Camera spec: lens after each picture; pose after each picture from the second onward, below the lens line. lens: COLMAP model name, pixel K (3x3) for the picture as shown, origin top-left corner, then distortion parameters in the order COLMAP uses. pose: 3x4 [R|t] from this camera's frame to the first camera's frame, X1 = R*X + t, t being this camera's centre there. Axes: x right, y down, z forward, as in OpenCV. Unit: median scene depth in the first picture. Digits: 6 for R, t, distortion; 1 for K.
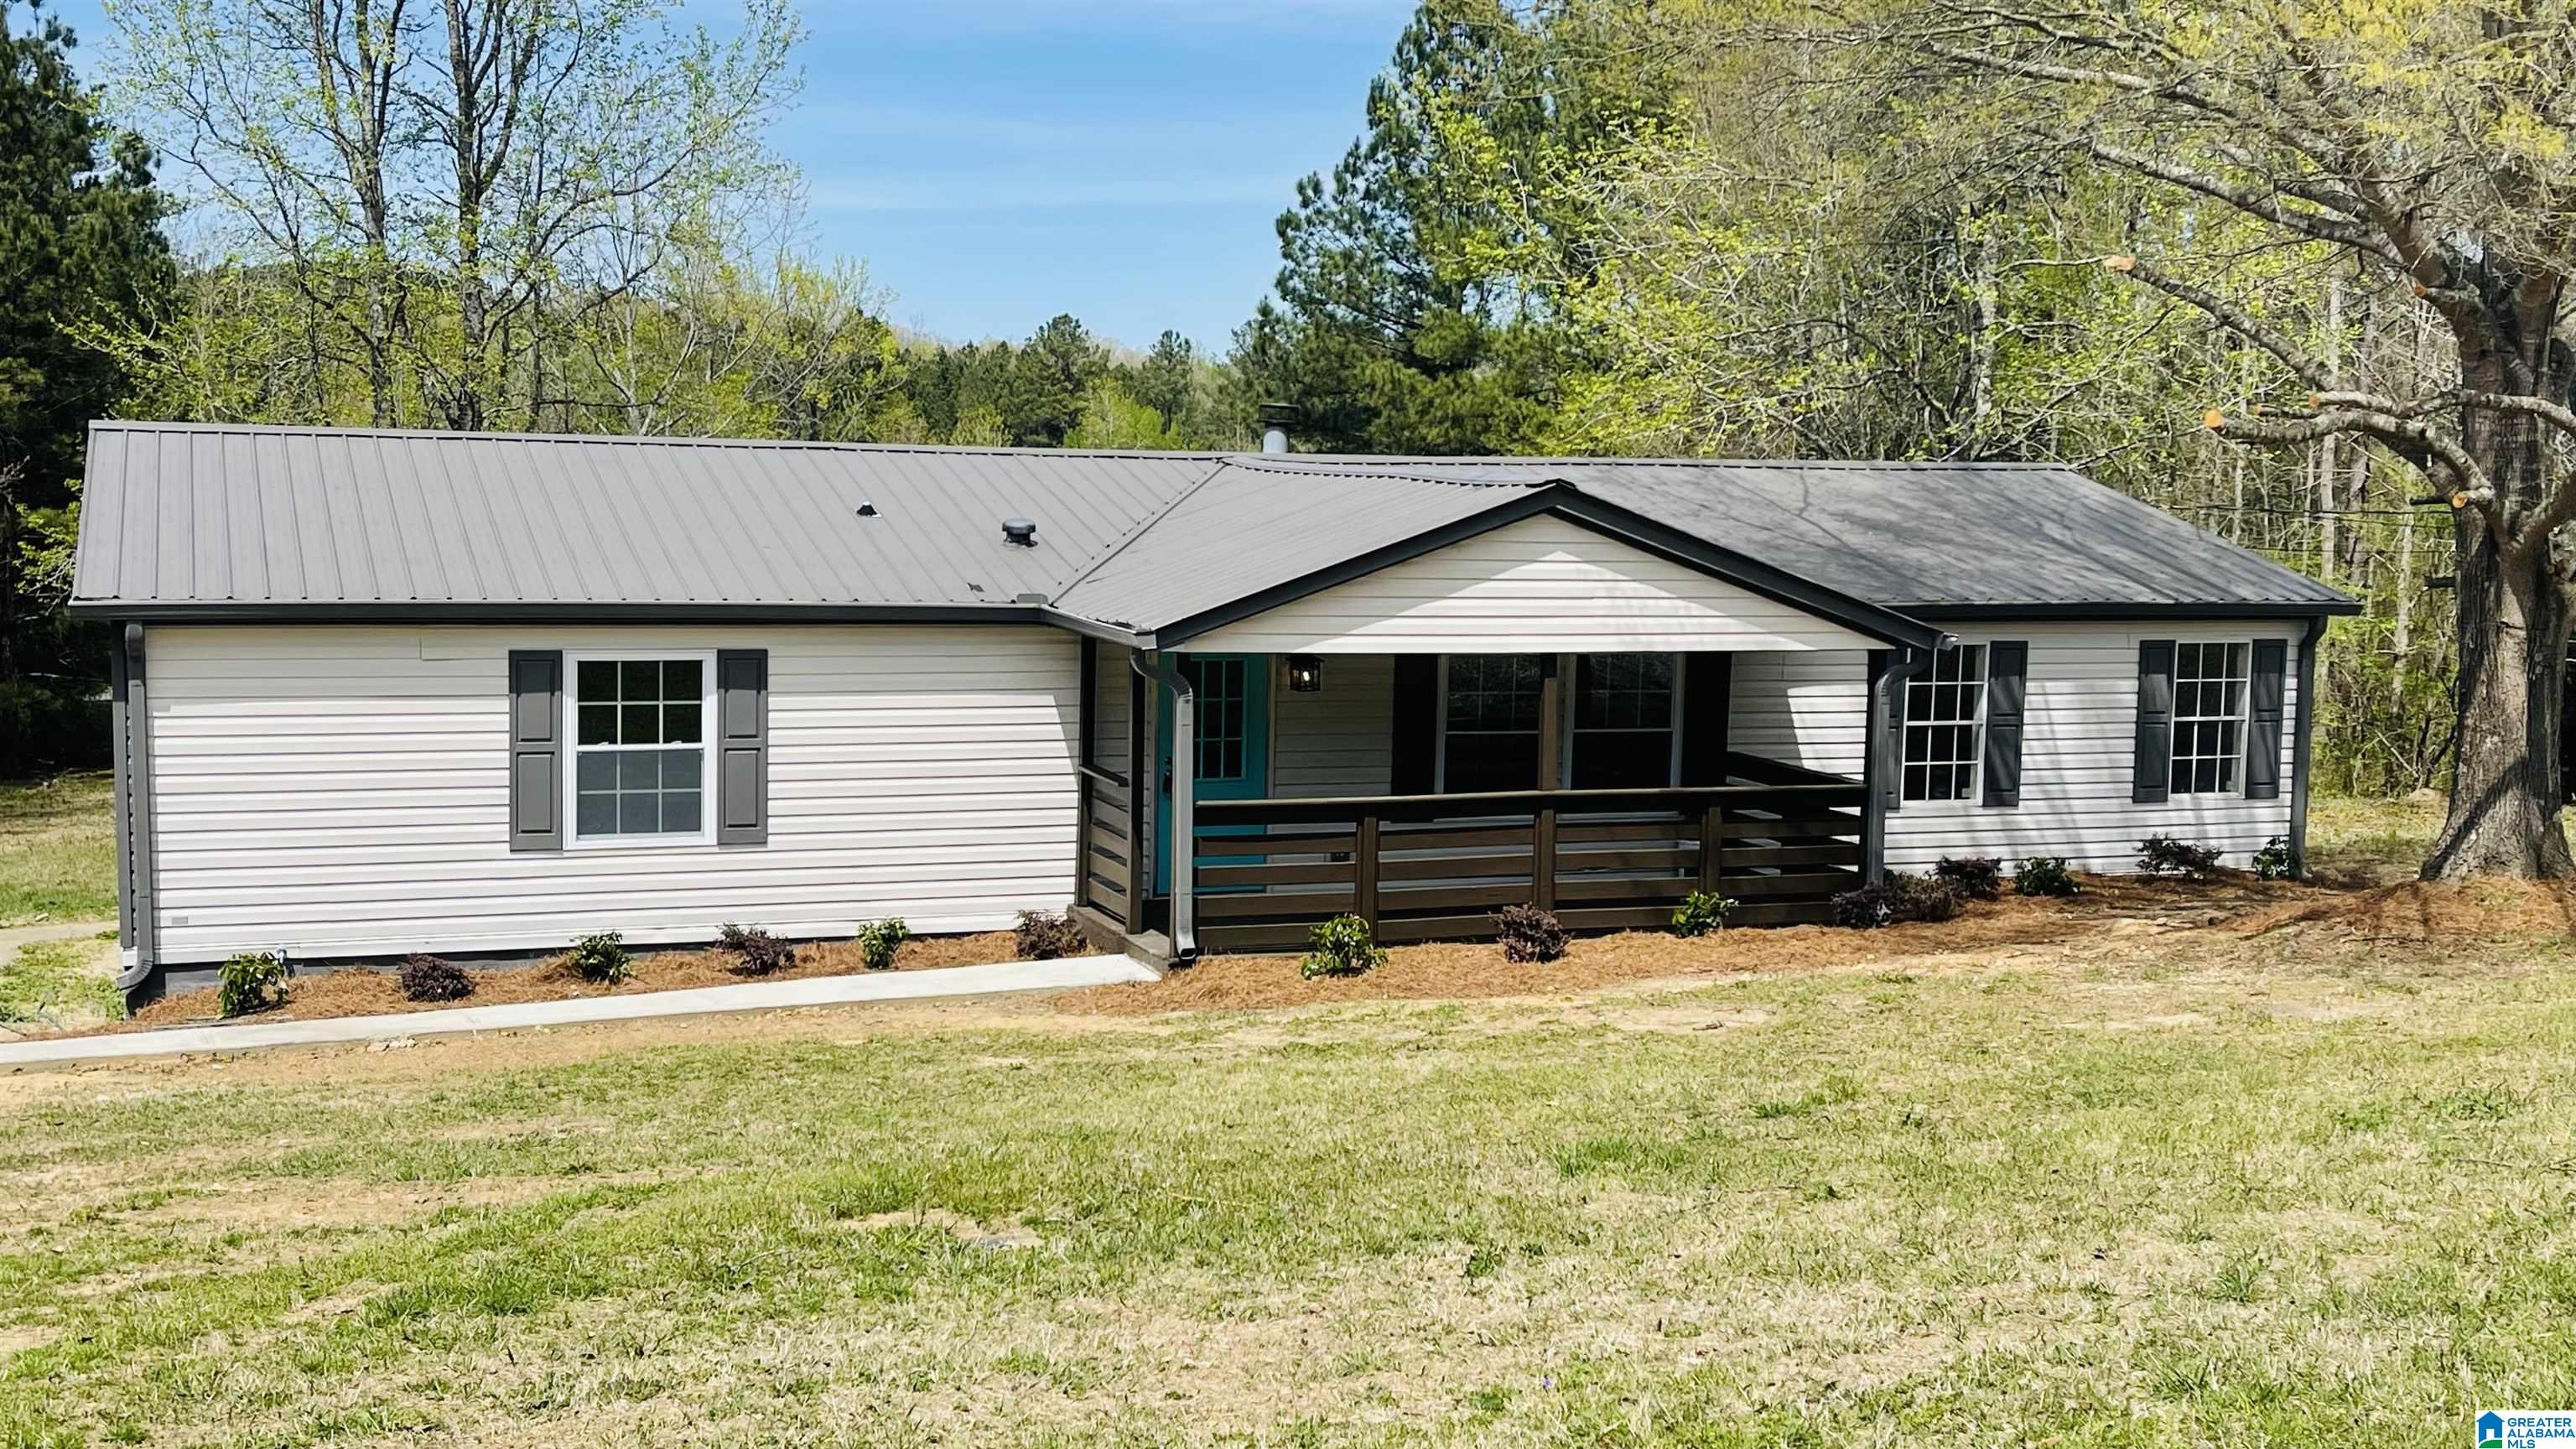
lens RADIAL K [[2904.5, 0, 1284.0], [0, 2904.5, 710.4], [0, 0, 1]] dist [0.088042, -0.240475]
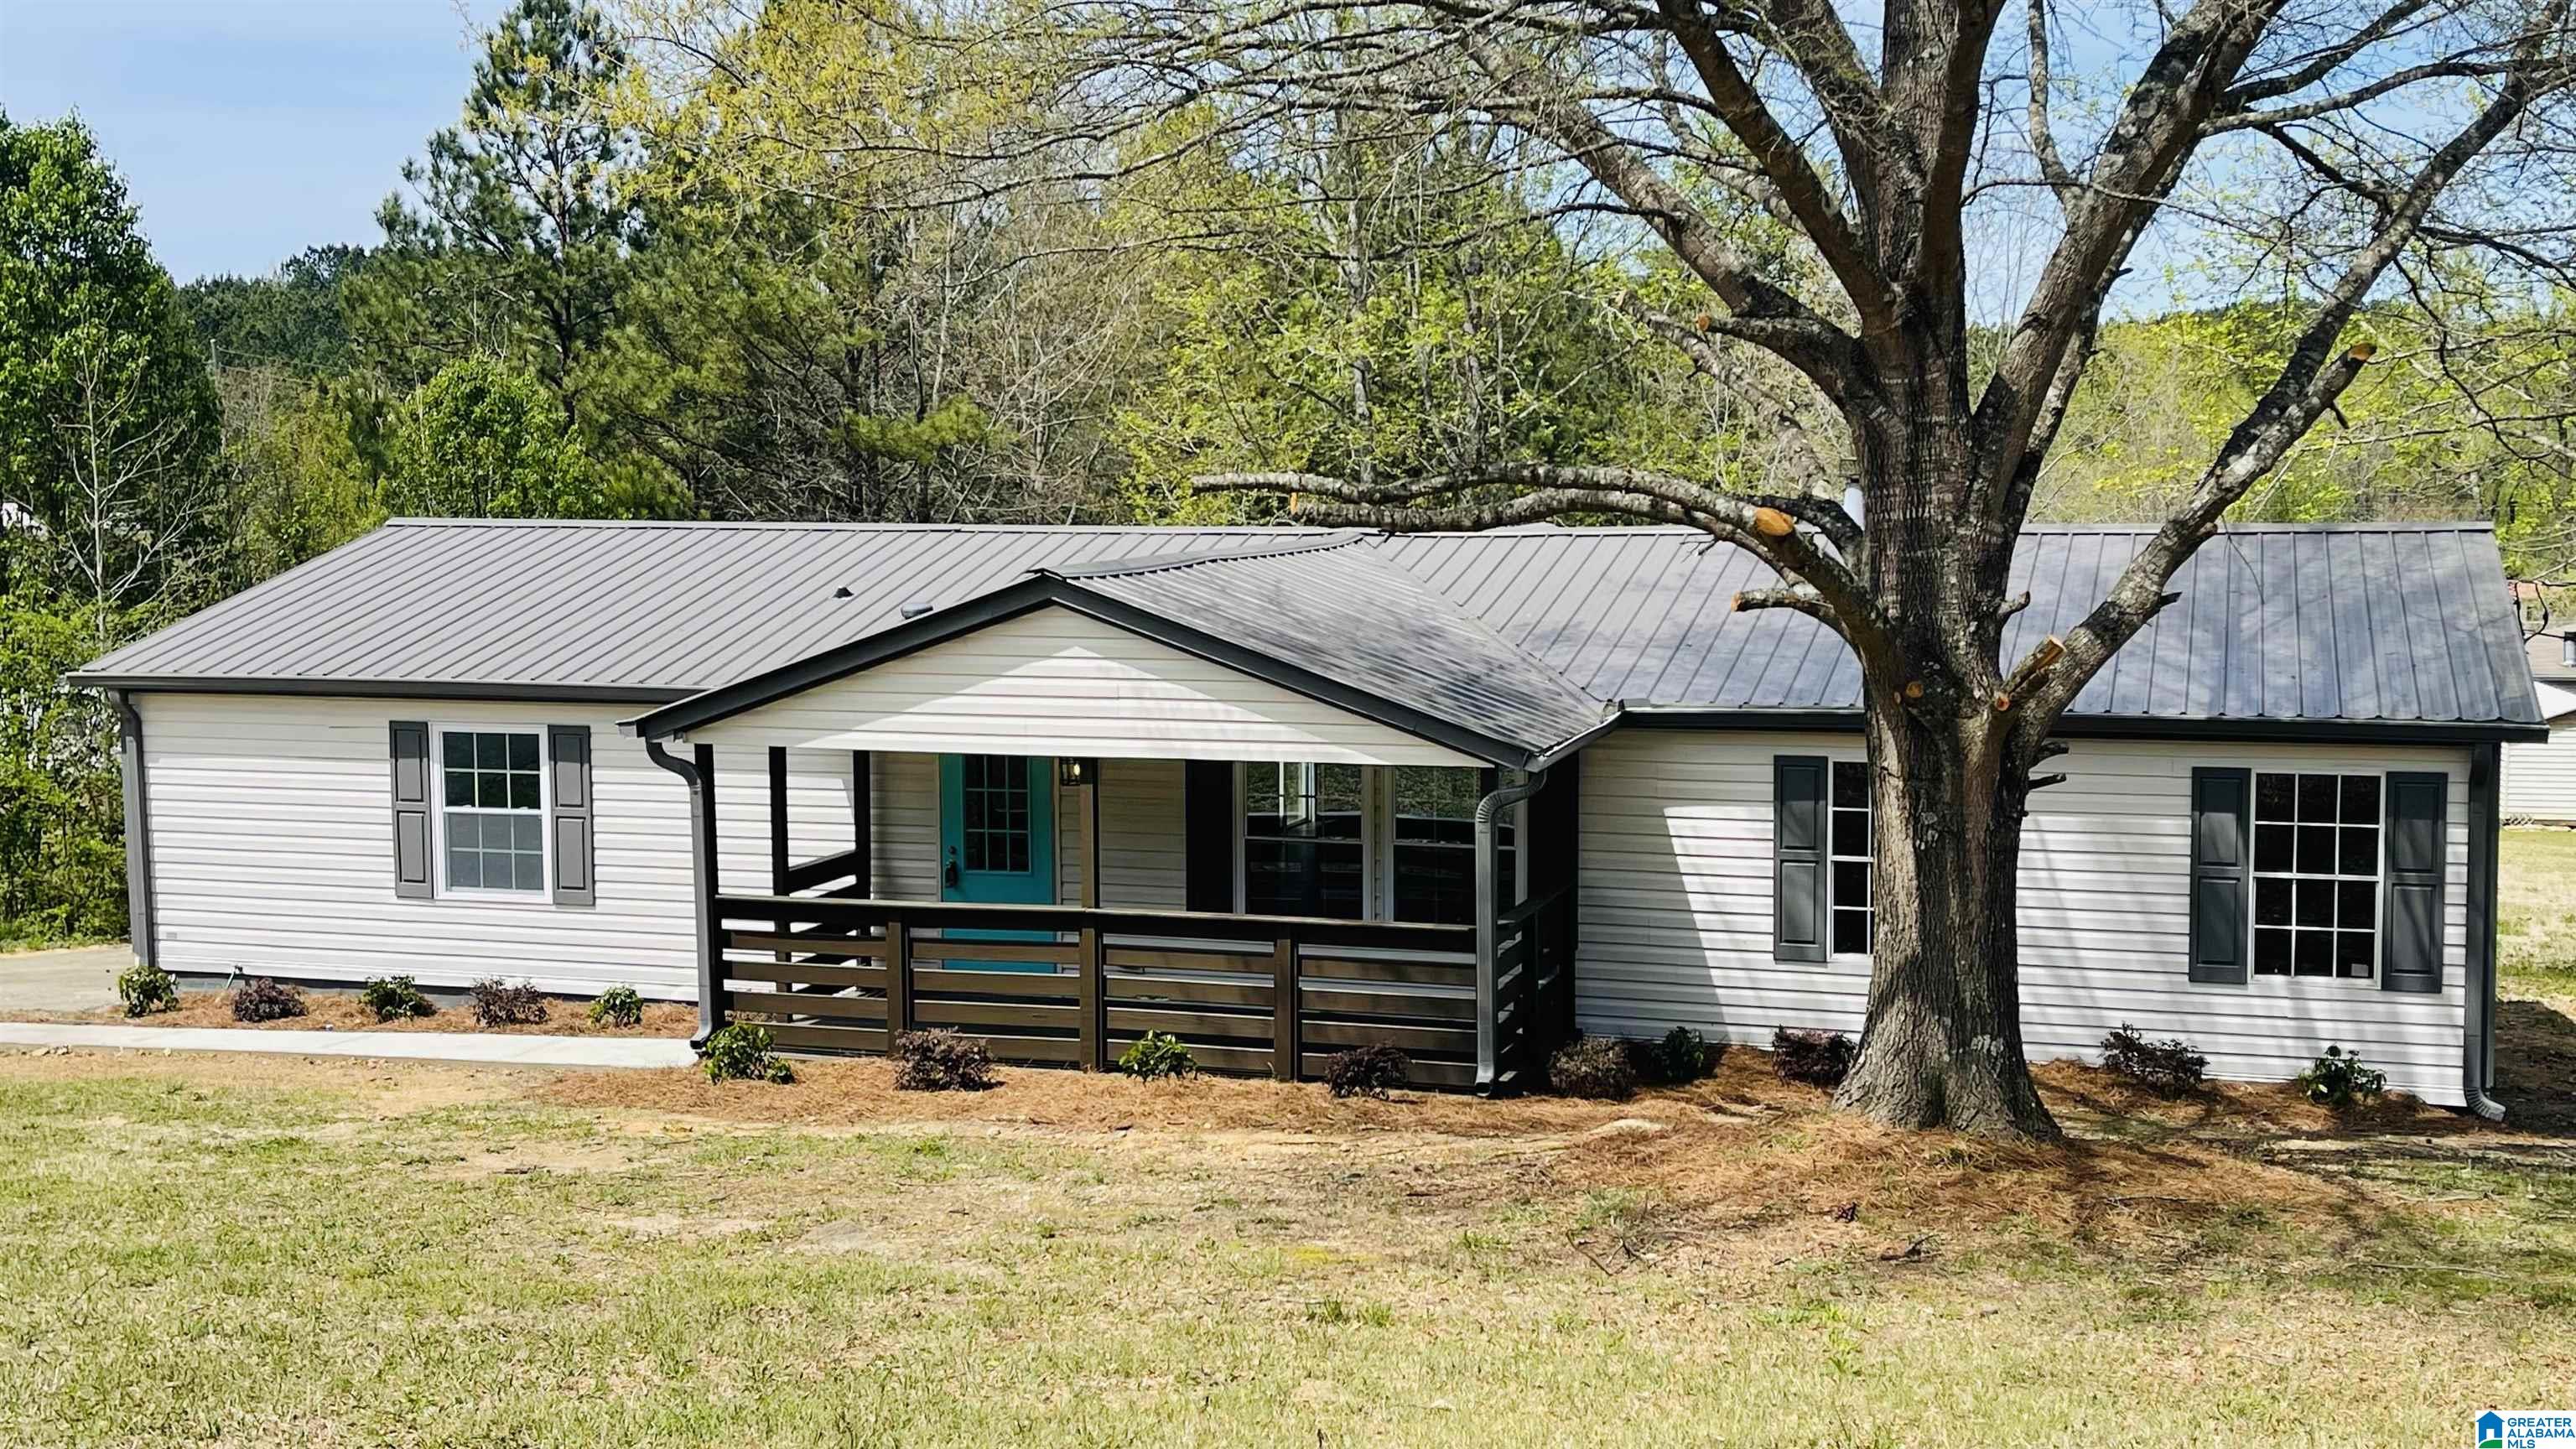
lens RADIAL K [[2904.5, 0, 1284.0], [0, 2904.5, 710.4], [0, 0, 1]] dist [0.088042, -0.240475]
pose [[0.780683, 0.028502, -0.624277, 0.702157], [-0.036085, 0.999349, 0.000500, -0.036802], [0.623884, 0.022137, 0.781203, 0.319222]]
